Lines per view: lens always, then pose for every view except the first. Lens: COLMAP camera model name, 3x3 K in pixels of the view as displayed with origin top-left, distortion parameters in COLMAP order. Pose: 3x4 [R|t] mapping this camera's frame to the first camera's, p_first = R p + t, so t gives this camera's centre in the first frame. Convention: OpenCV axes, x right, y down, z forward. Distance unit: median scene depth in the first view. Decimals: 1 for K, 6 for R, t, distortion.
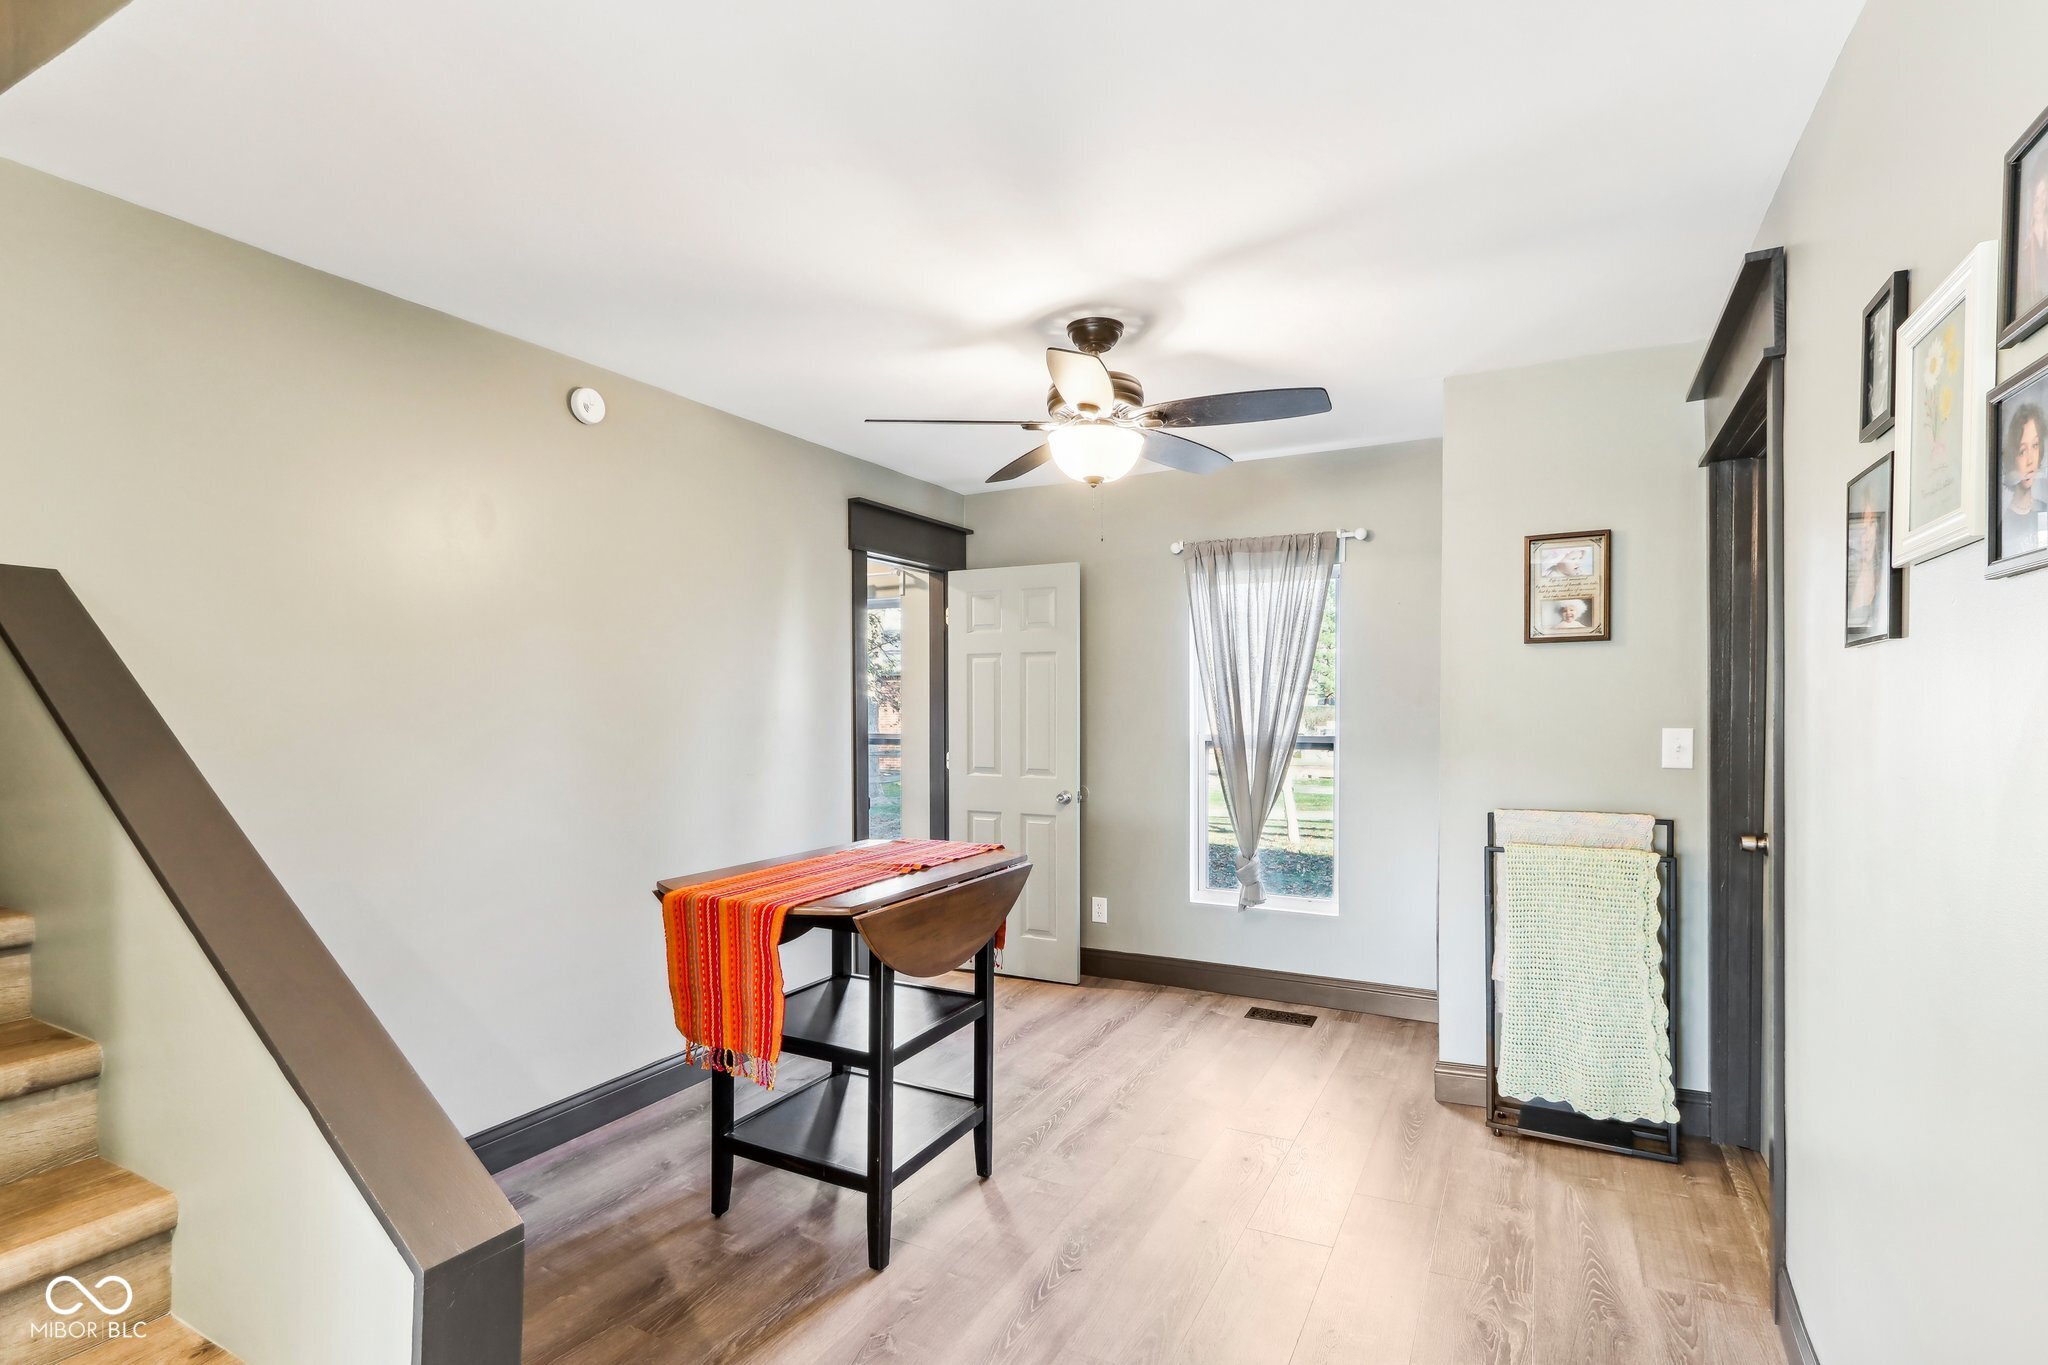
lens RADIAL K [[960.8, 0, 1020.9], [0, 960.8, 719.0], [0, 0, 1]] dist [0.000039, 0.002940]
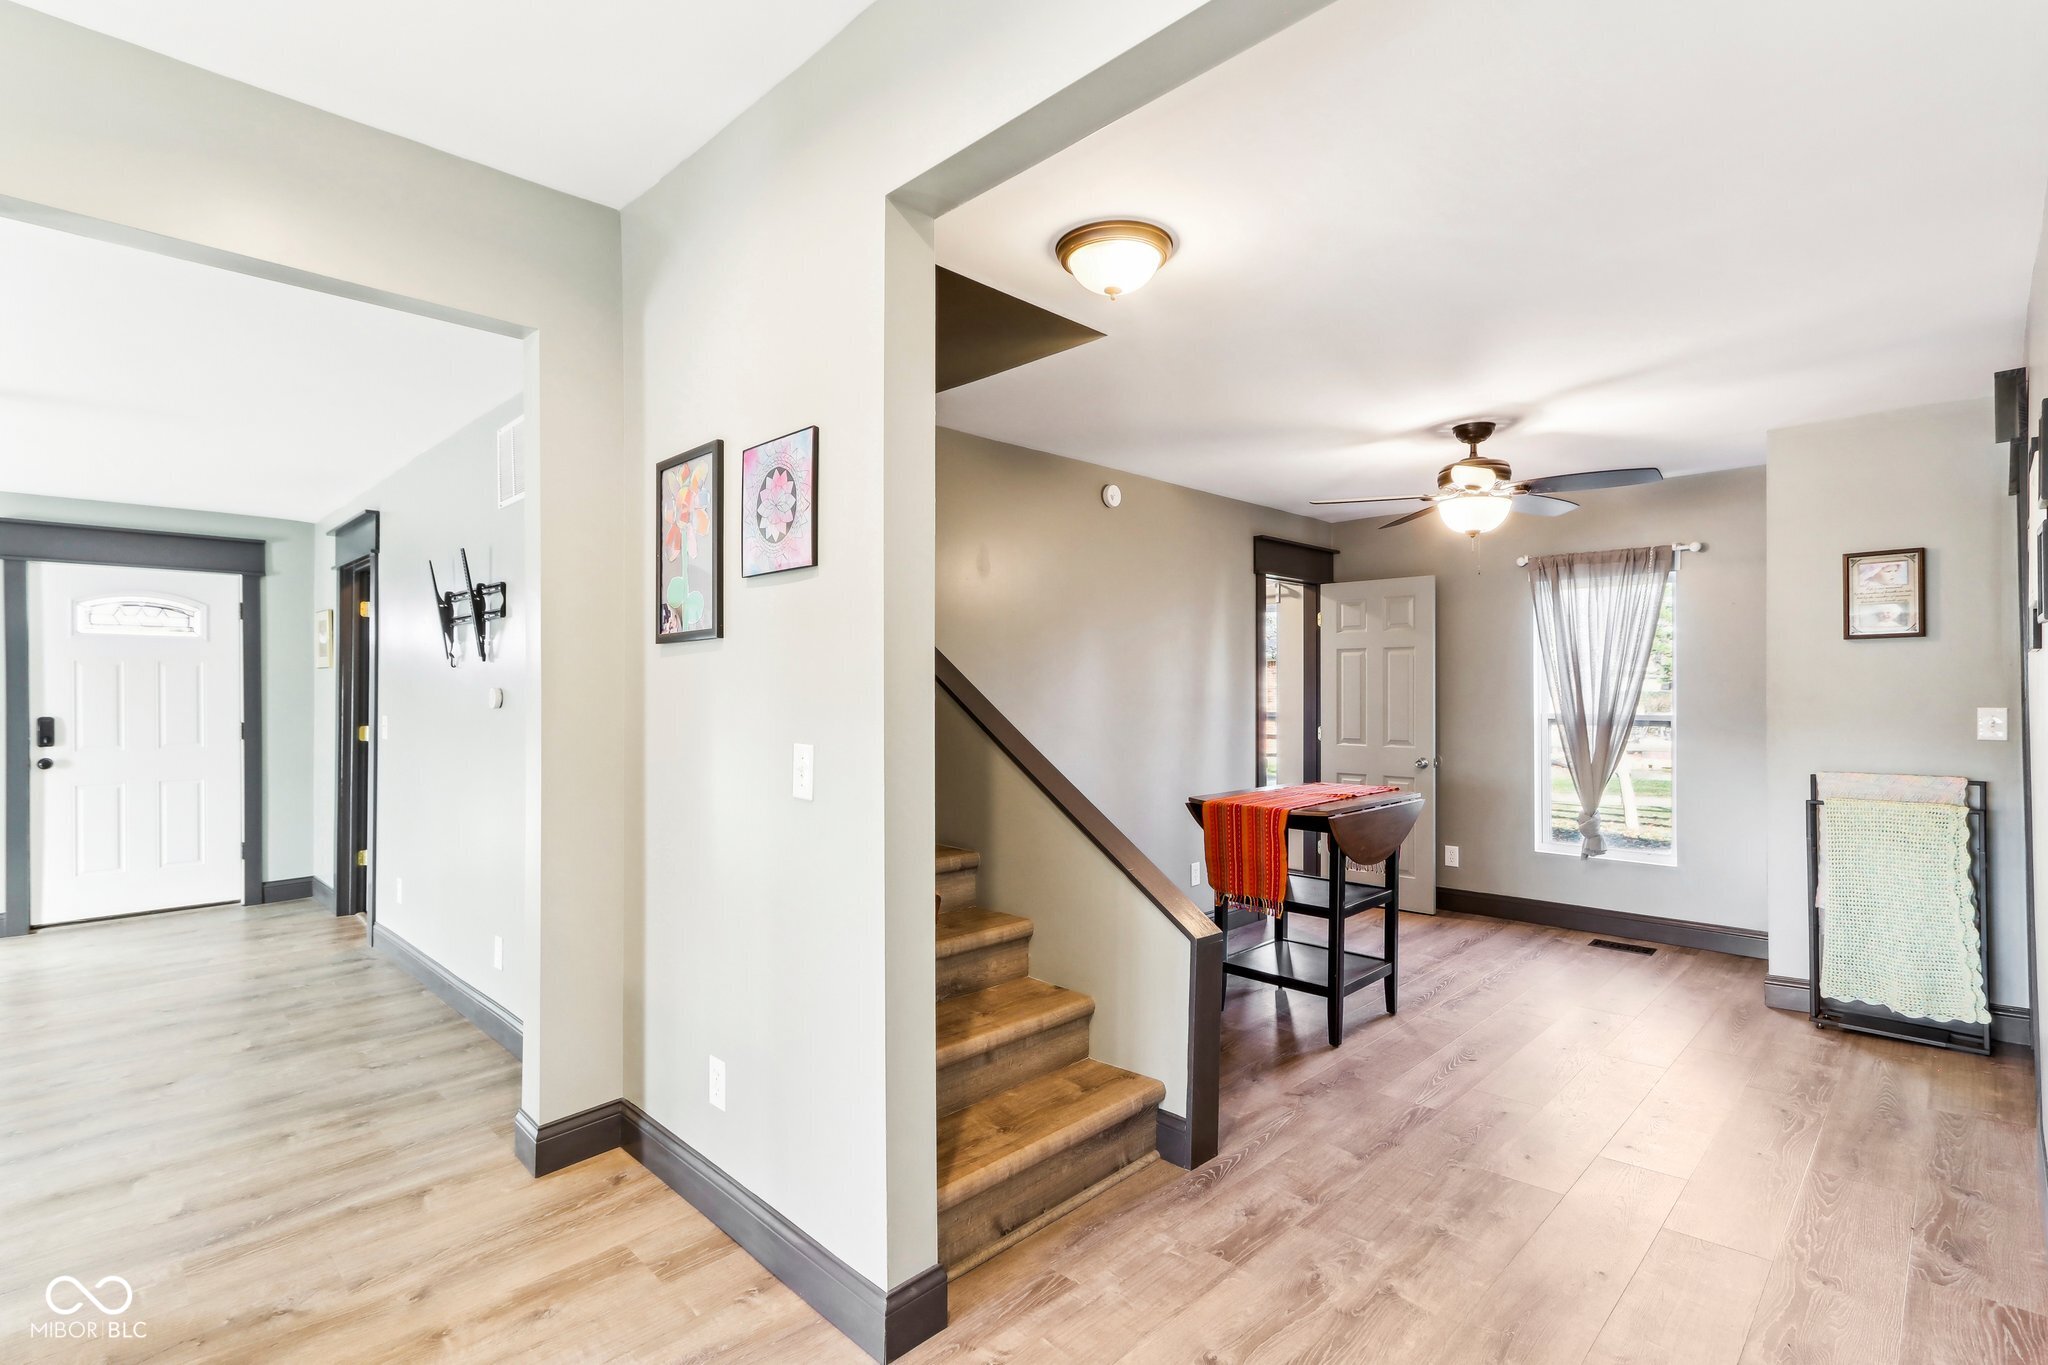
lens RADIAL K [[960.8, 0, 1015.1], [0, 960.8, 686.8], [0, 0, 1]] dist [0.000039, 0.002940]
pose [[0.957686, -0.001269, -0.287812, -0.152255], [-0.003954, 0.999838, -0.017564, 0.009283], [0.287788, 0.017958, 0.957526, -0.520401]]
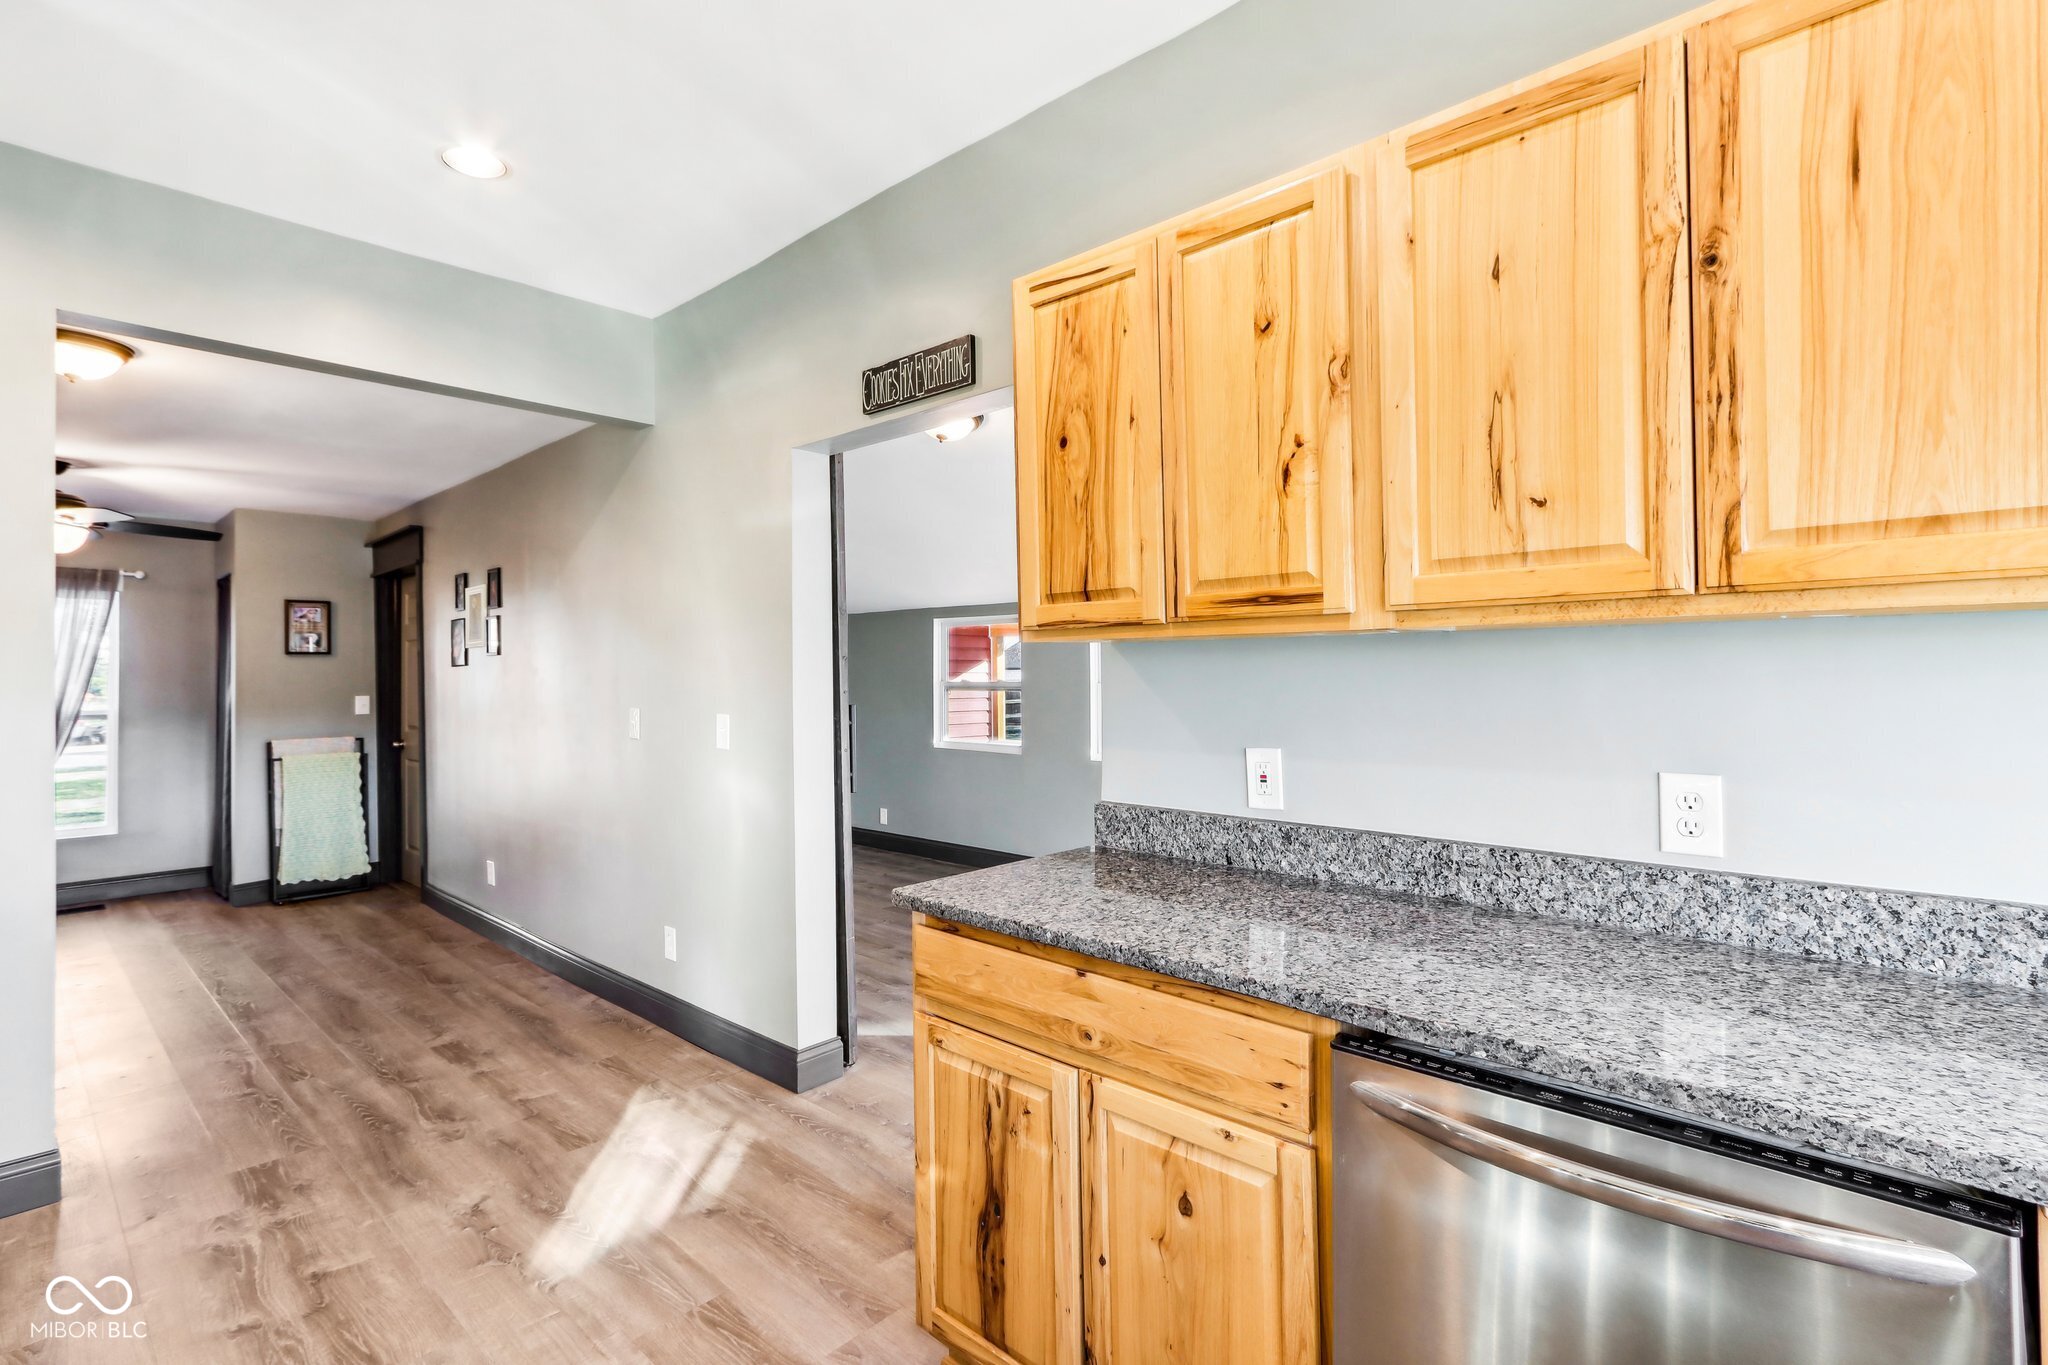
lens RADIAL K [[960.8, 0, 1019.3], [0, 960.8, 676.3], [0, 0, 1]] dist [0.000039, 0.002940]
pose [[0.241323, 0.002608, 0.970441, -1.040796], [0.025229, 0.999642, -0.008960, 0.021810], [-0.970117, 0.026645, 0.241171, -0.945213]]
